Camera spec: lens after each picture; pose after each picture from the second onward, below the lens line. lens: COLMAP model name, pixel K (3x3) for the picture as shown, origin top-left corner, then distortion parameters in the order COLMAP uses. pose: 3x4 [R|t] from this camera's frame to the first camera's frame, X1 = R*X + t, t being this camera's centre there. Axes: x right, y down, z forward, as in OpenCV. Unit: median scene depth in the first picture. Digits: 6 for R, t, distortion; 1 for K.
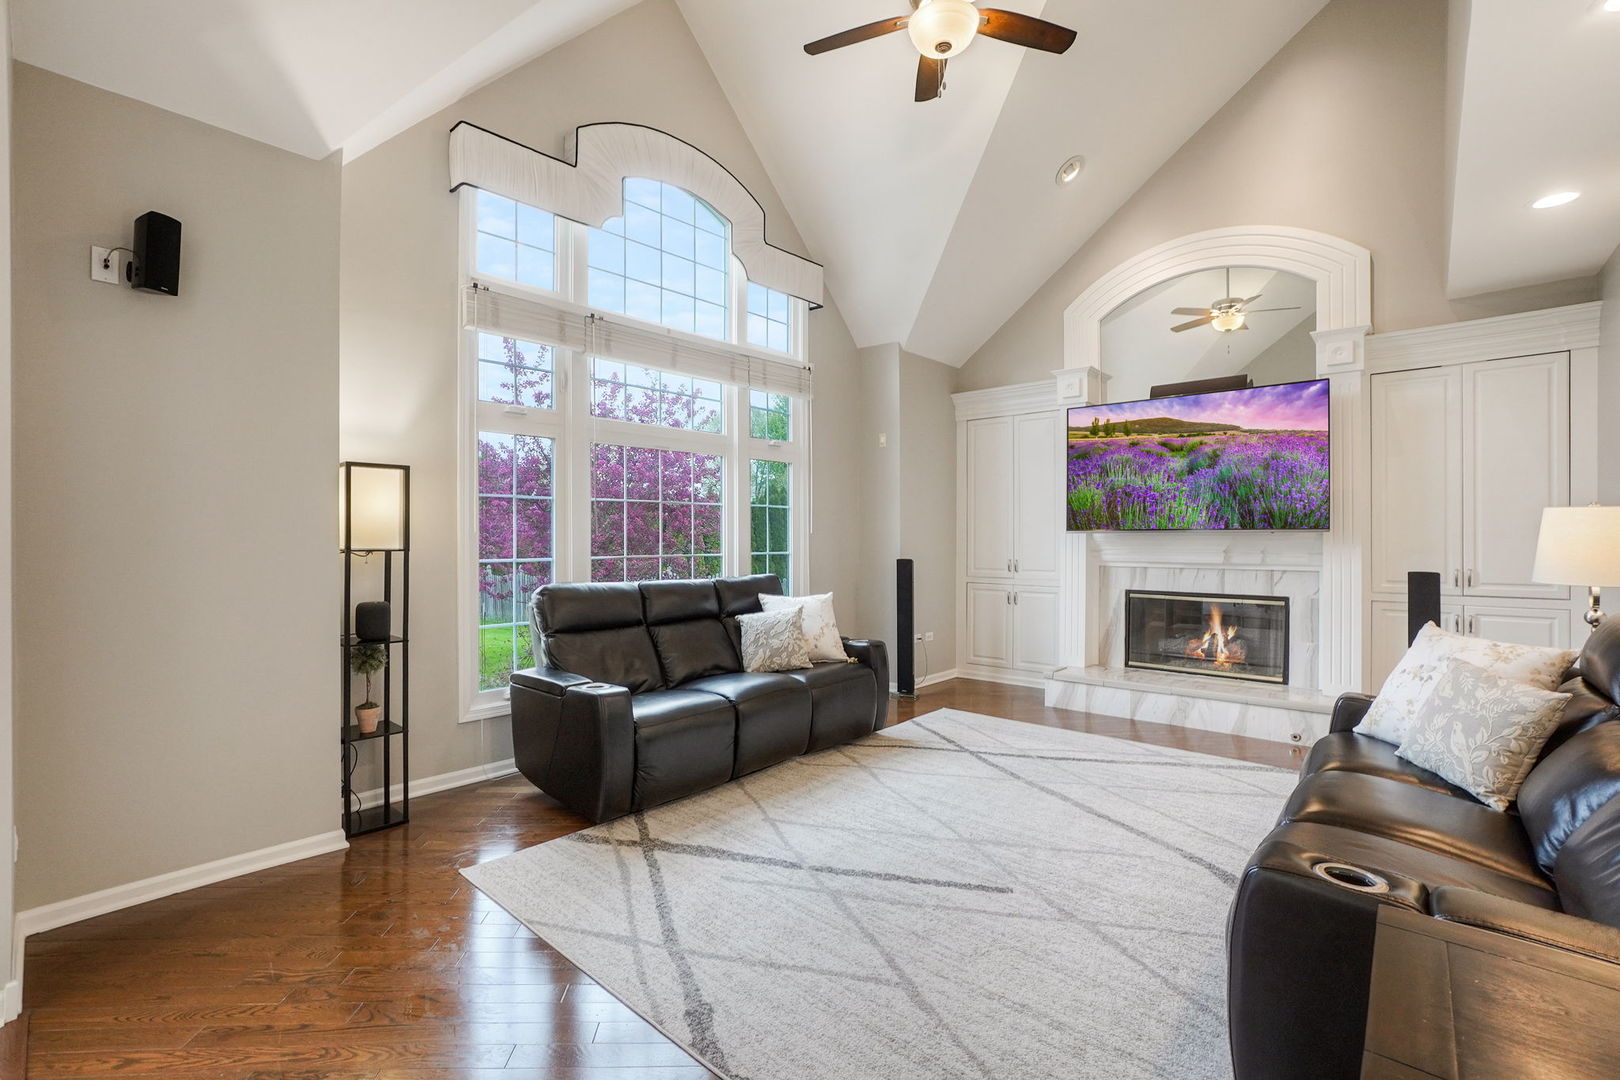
lens RADIAL K [[701.1, 0, 787.1], [0, 701.1, 541.6], [0, 0, 1]] dist [-0.033277, -0.000001]
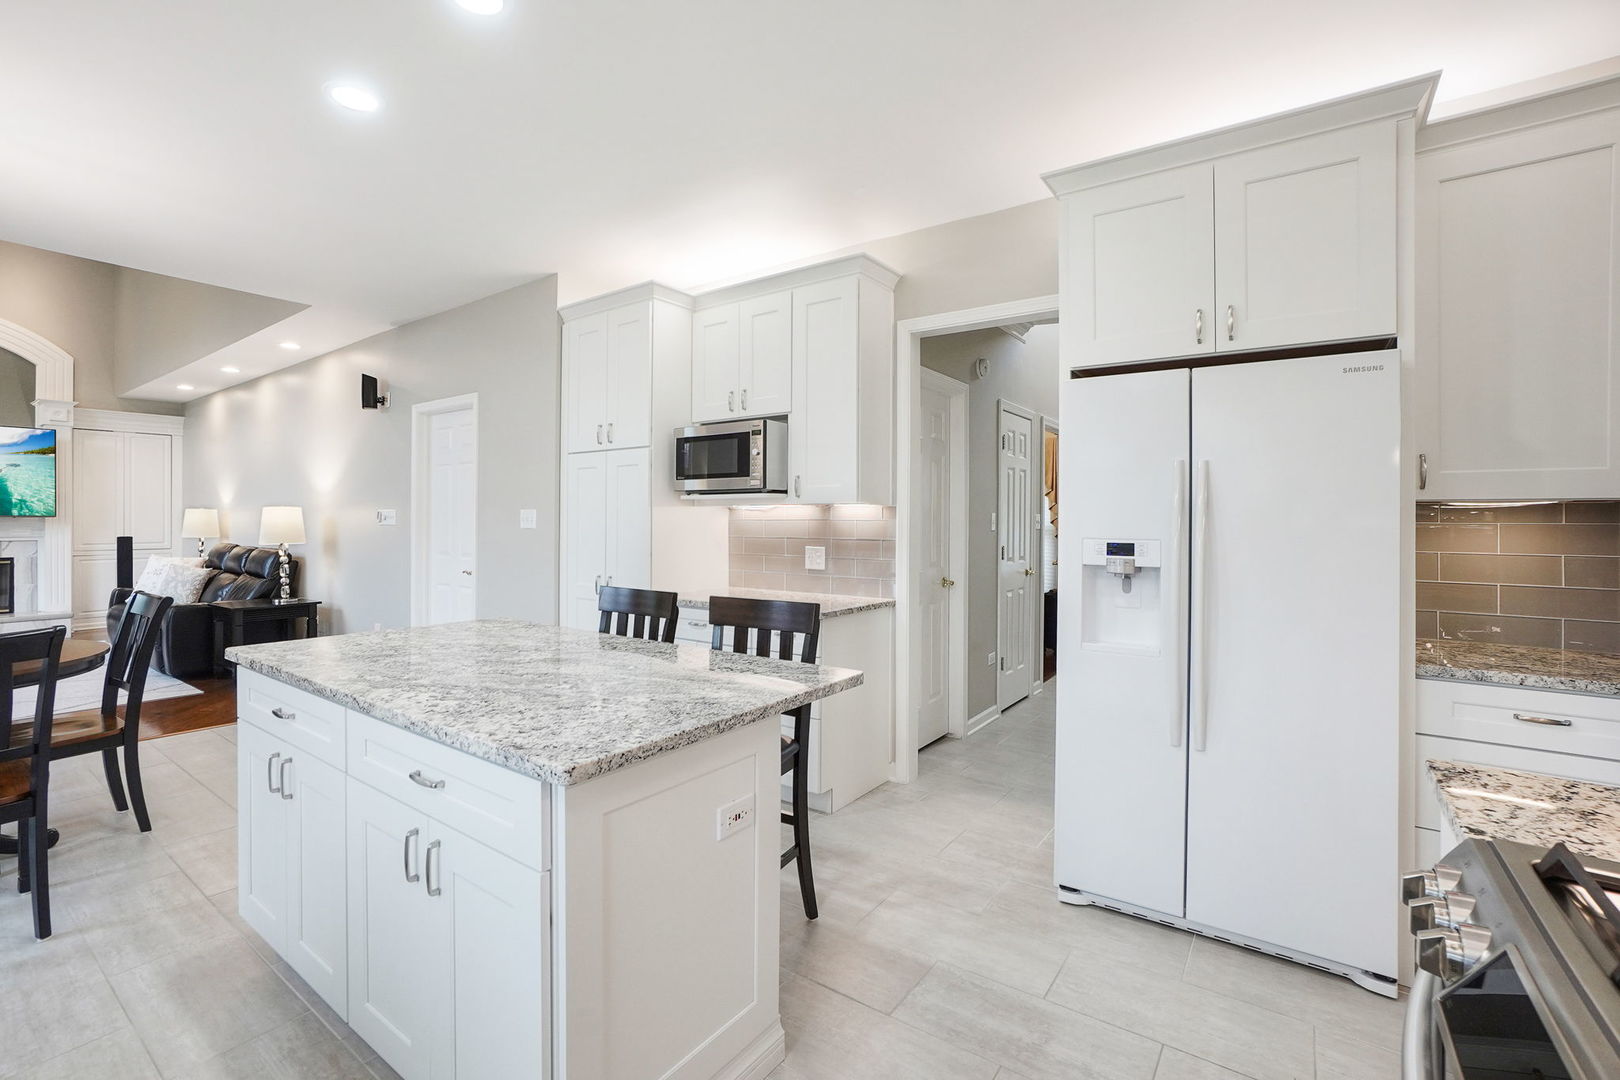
lens RADIAL K [[808.5, 0, 808.2], [0, 808.5, 523.8], [0, 0, 1]] dist [-0.016263, 0.000122]
pose [[-0.085744, -0.007772, 0.996287, -1.818480], [0.001037, 0.999968, 0.007890, -0.012998], [-0.996317, 0.001710, -0.085733, -0.960973]]
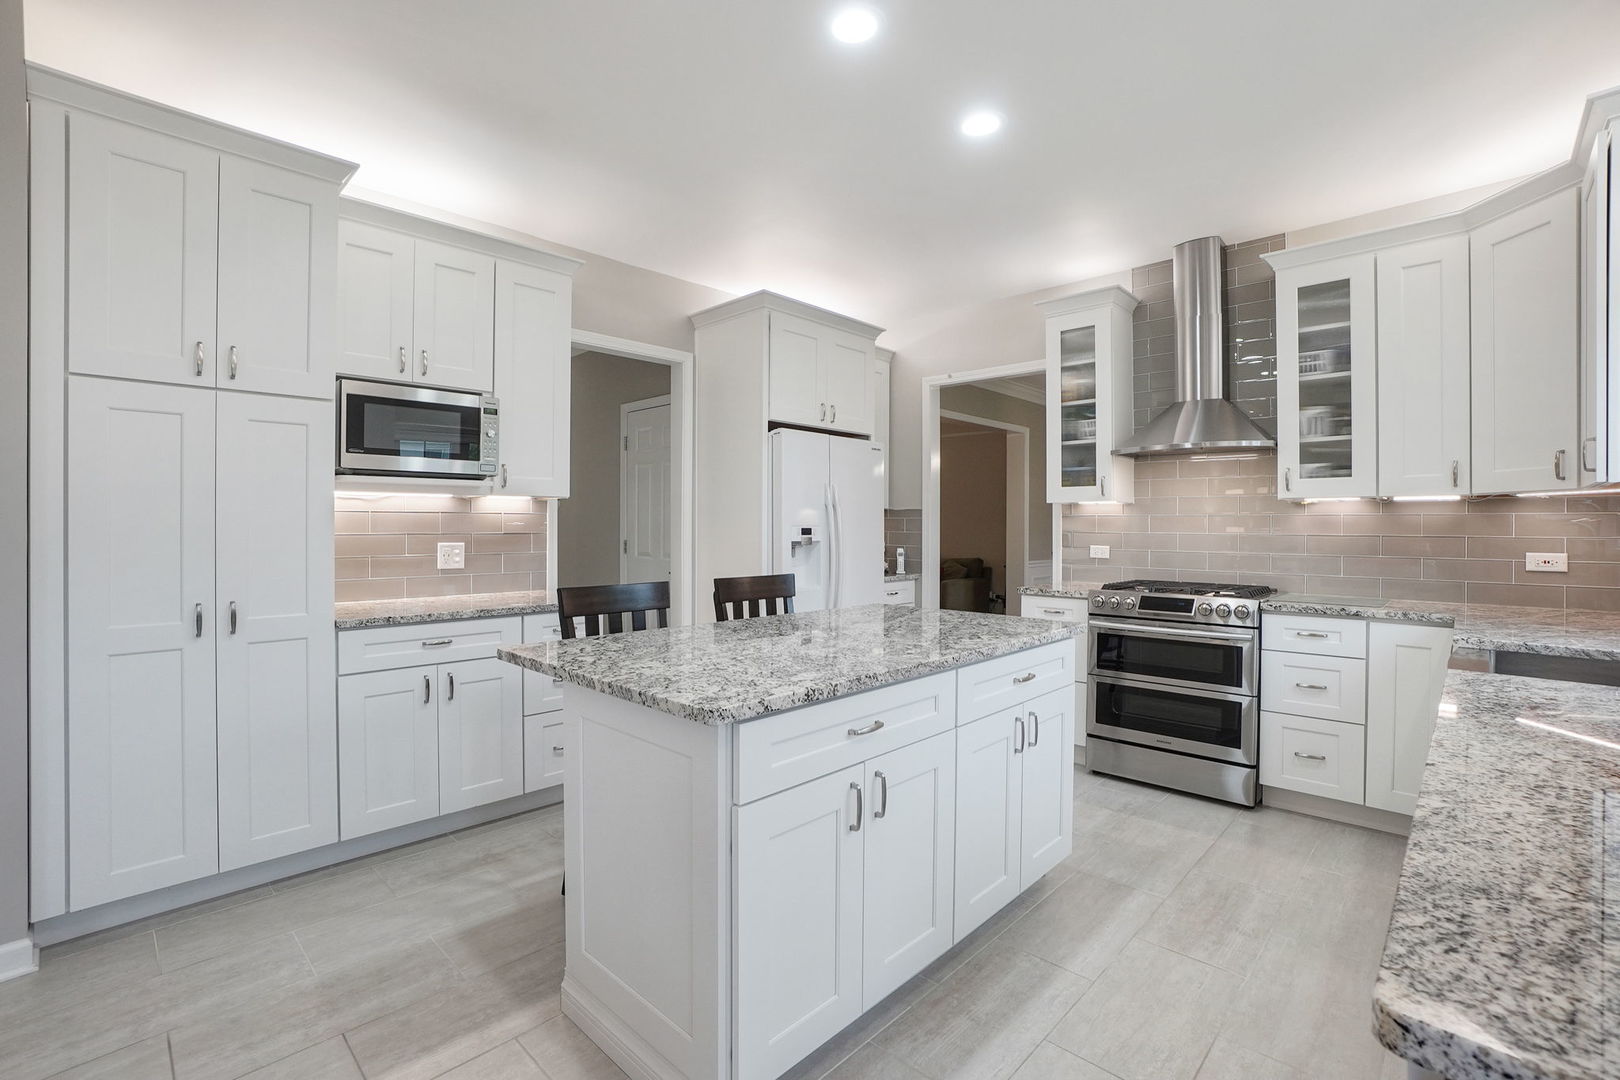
lens RADIAL K [[728.7, 0, 811.4], [0, 728.7, 535.1], [0, 0, 1]] dist [-0.020145, 0.000092]
pose [[-0.999892, 0.001003, 0.014646, -0.994354], [0.001182, 0.999925, 0.012203, 0.012769], [-0.014632, 0.012219, -0.999818, 0.012624]]
